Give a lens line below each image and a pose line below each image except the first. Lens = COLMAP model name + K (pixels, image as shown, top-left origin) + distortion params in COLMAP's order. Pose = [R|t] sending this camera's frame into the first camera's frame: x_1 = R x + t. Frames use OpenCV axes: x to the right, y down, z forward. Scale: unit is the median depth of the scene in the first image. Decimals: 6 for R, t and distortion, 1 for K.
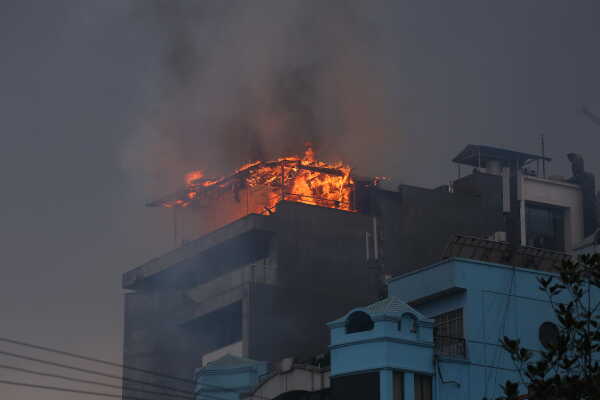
lens RADIAL K [[2418.5, 0, 300.0], [0, 2418.5, 200.0], [0, 0, 1]] dist [0.603908, -0.066597]
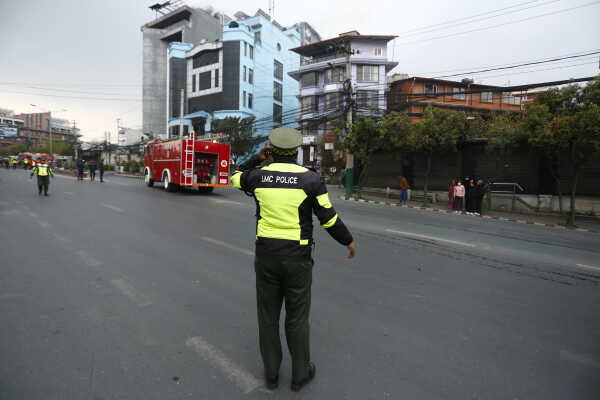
lens RADIAL K [[290.7, 0, 300.0], [0, 290.7, 200.0], [0, 0, 1]] dist [-0.077033, 0.033348]
pose [[0.883679, -0.008640, 0.468013, -0.073516], [-0.148151, 0.943269, 0.297144, 0.141800], [-0.444029, -0.331916, 0.832268, 0.557313]]
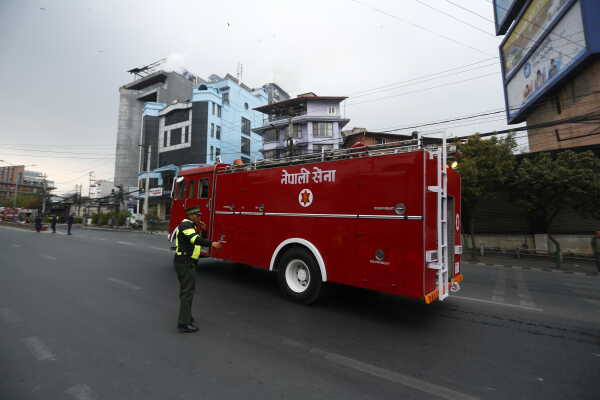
lens RADIAL K [[290.7, 0, 300.0], [0, 290.7, 200.0], [0, 0, 1]] dist [-0.077033, 0.033348]
pose [[0.854237, 0.048212, 0.517644, -0.060343], [-0.133552, 0.982627, 0.128874, 0.135519], [-0.502437, -0.179221, 0.845835, 0.534290]]
